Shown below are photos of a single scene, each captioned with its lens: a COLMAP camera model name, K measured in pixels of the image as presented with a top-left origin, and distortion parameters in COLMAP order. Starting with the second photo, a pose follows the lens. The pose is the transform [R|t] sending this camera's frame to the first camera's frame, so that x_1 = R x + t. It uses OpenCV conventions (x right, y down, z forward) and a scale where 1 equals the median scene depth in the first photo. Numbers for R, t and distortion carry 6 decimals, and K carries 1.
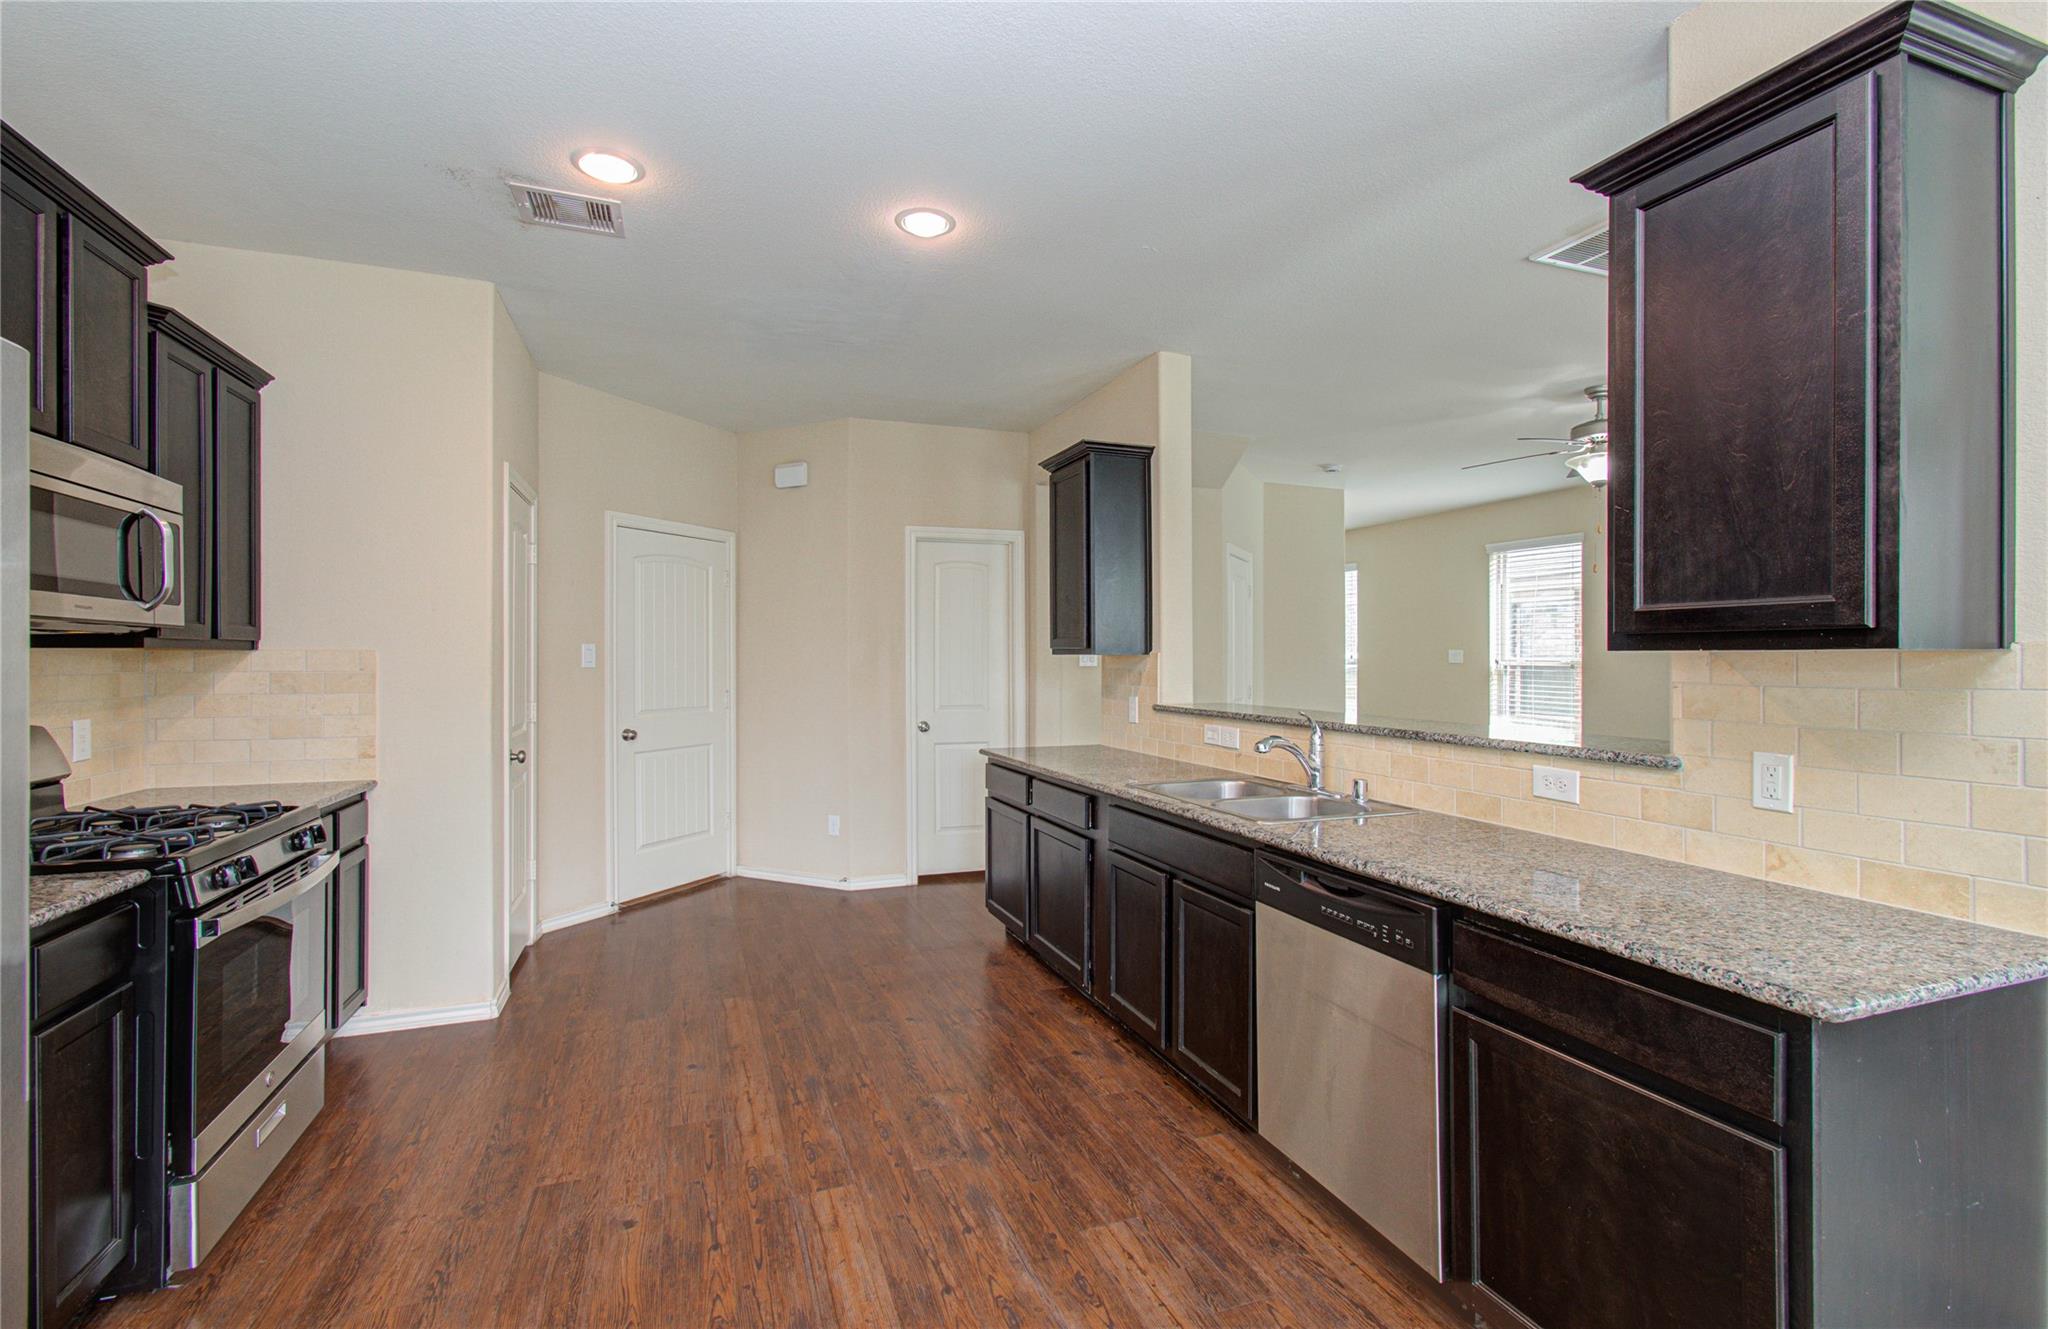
lens RADIAL K [[900.3, 0, 1021.1], [0, 900.3, 663.7], [0, 0, 1]] dist [-0.013909, 0.009250]
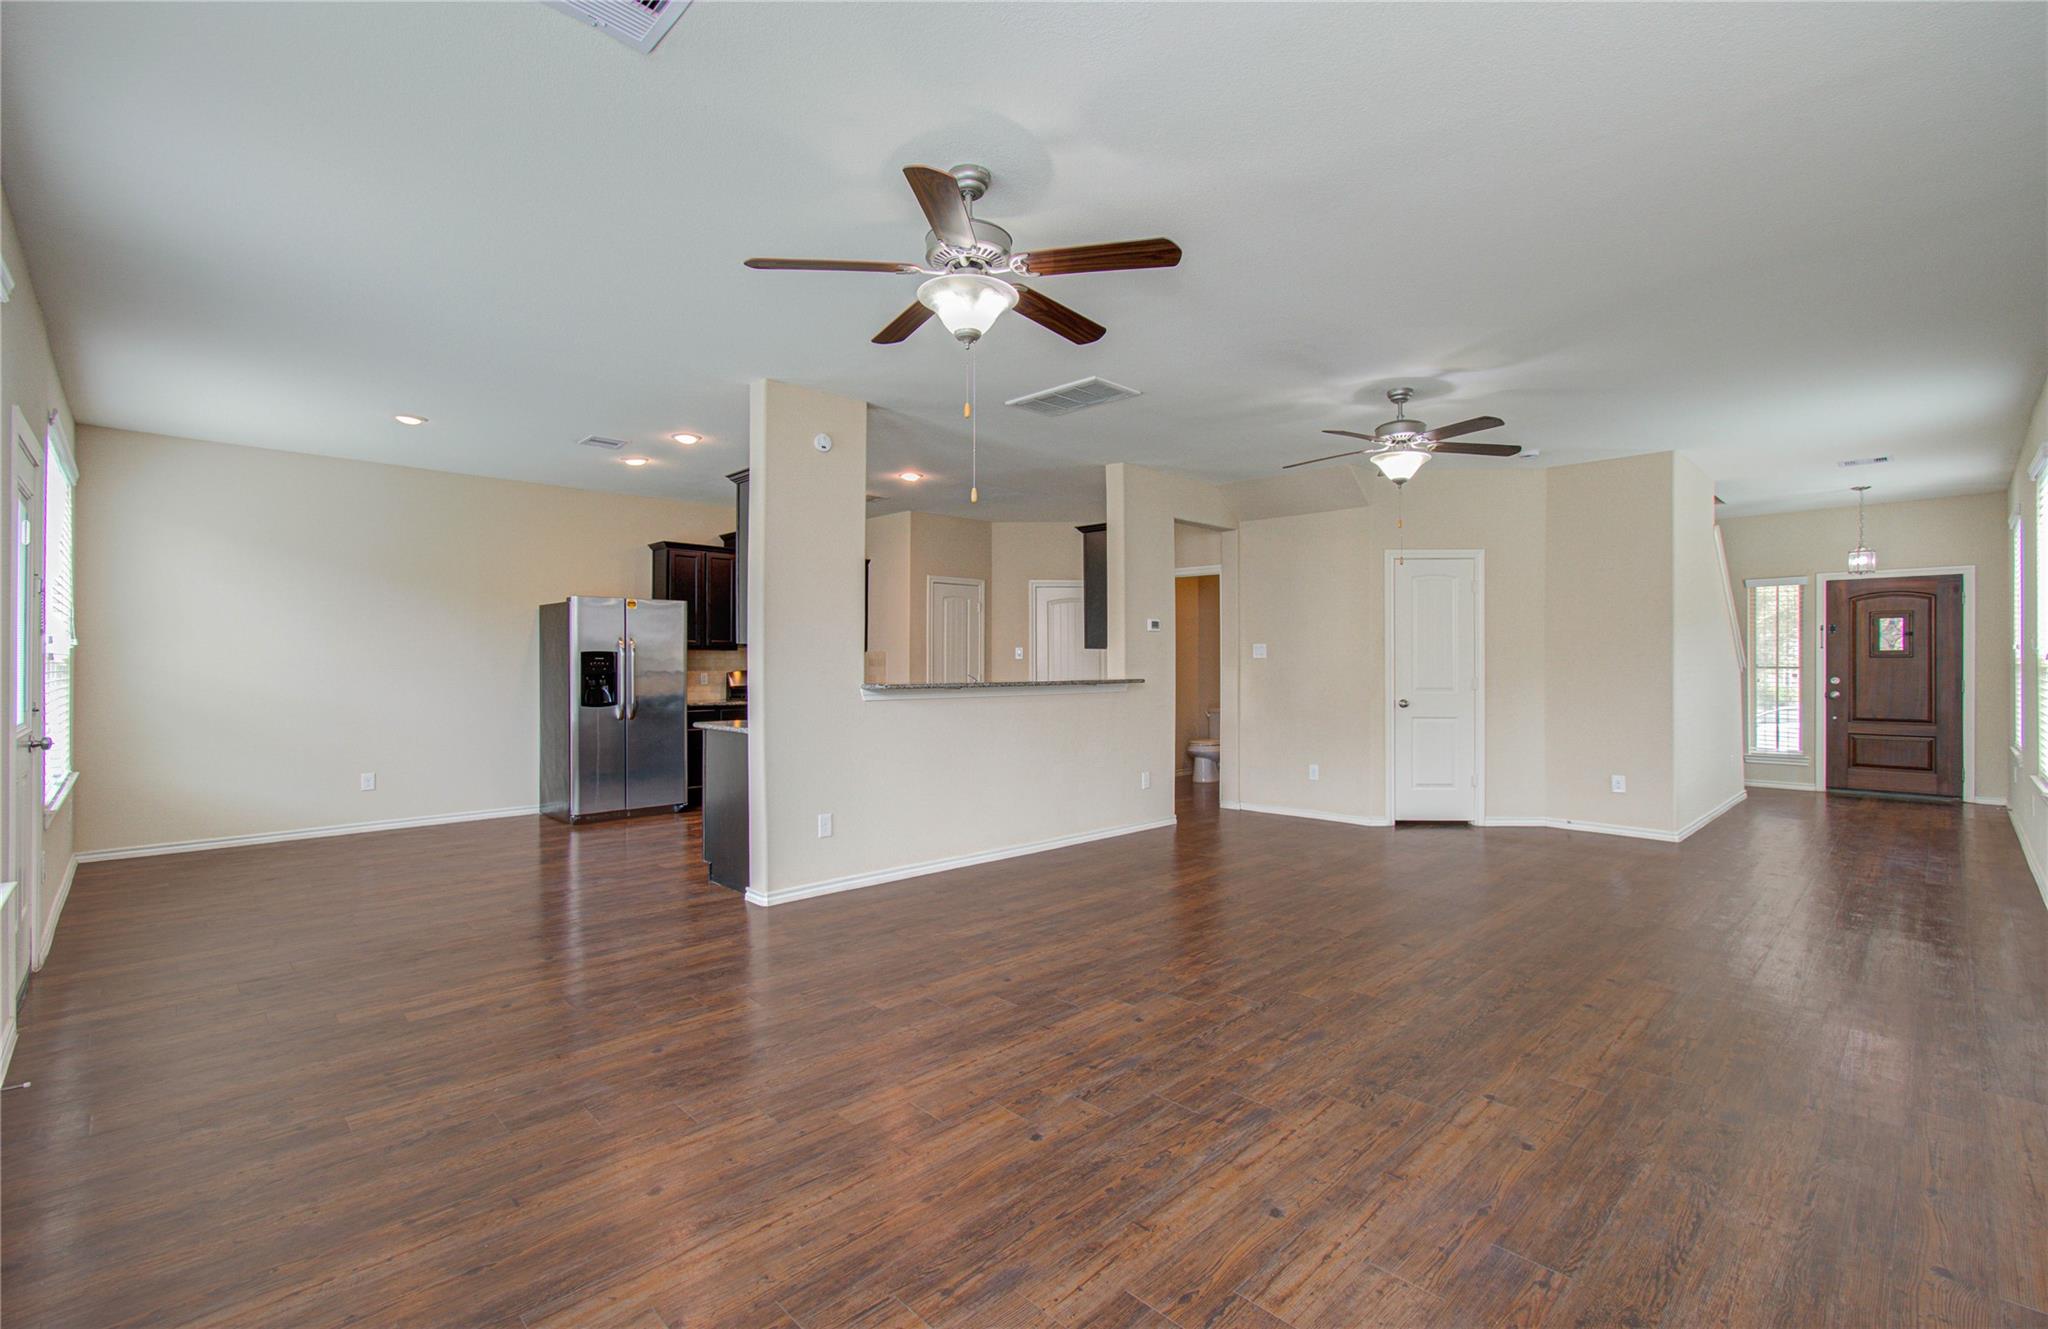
lens RADIAL K [[900.3, 0, 1017.8], [0, 900.3, 656.7], [0, 0, 1]] dist [-0.013909, 0.009250]
pose [[0.403720, -0.006461, -0.914860, 2.263812], [-0.004094, 0.999952, -0.008868, 0.028431], [0.914873, 0.007326, 0.403675, 0.253058]]
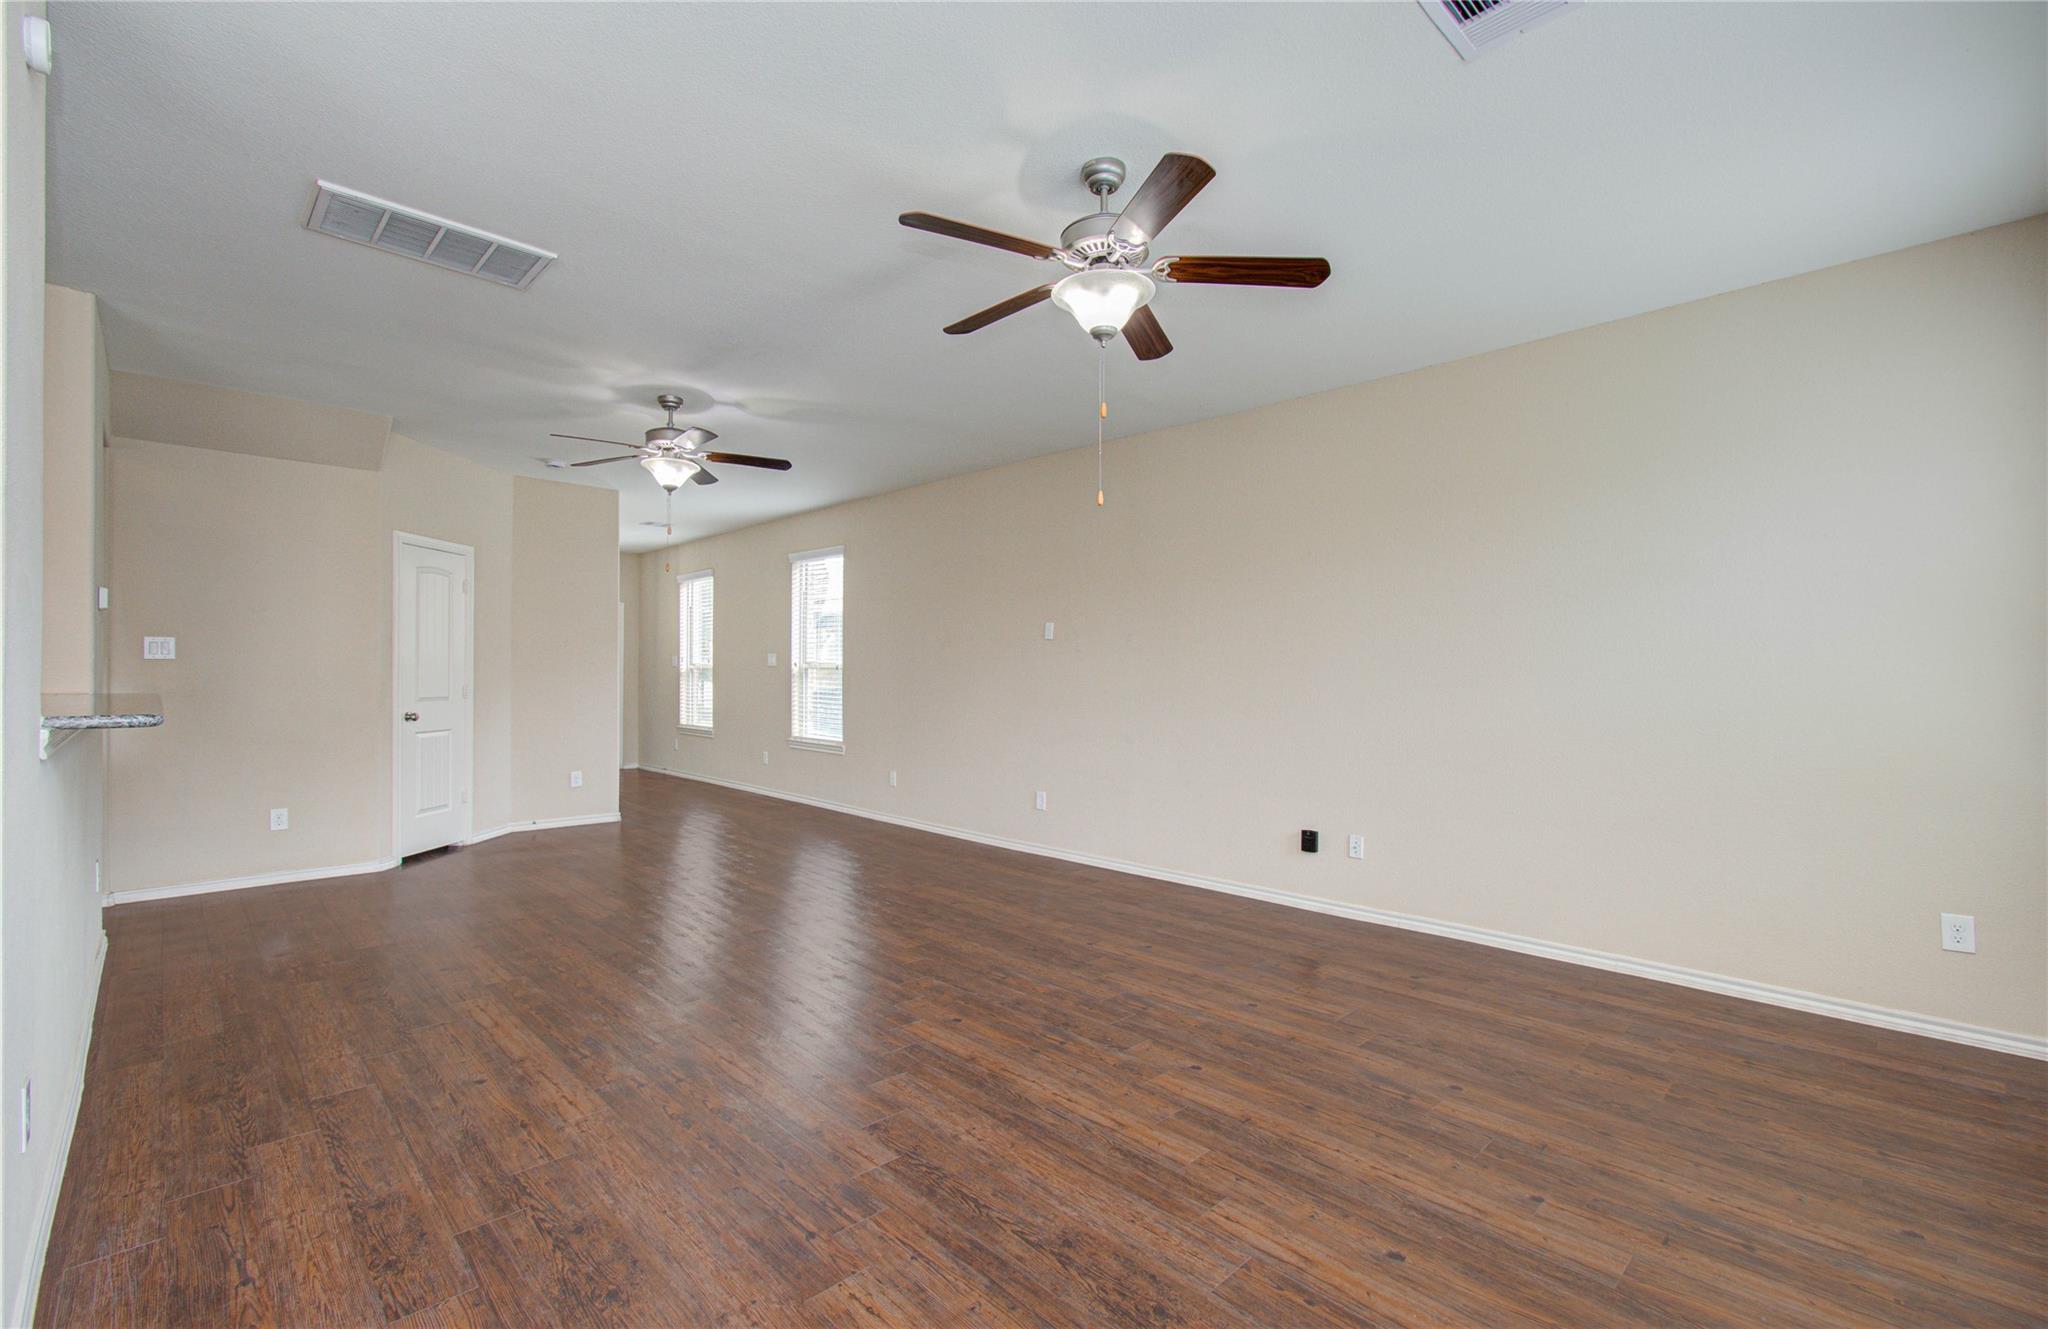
lens RADIAL K [[900.3, 0, 1013.1], [0, 900.3, 668.6], [0, 0, 1]] dist [-0.013909, 0.009250]
pose [[0.913969, 0.007219, 0.405719, 0.932770], [-0.003514, 0.999945, -0.009878, 0.035340], [-0.405768, 0.007603, 0.913945, -0.214679]]
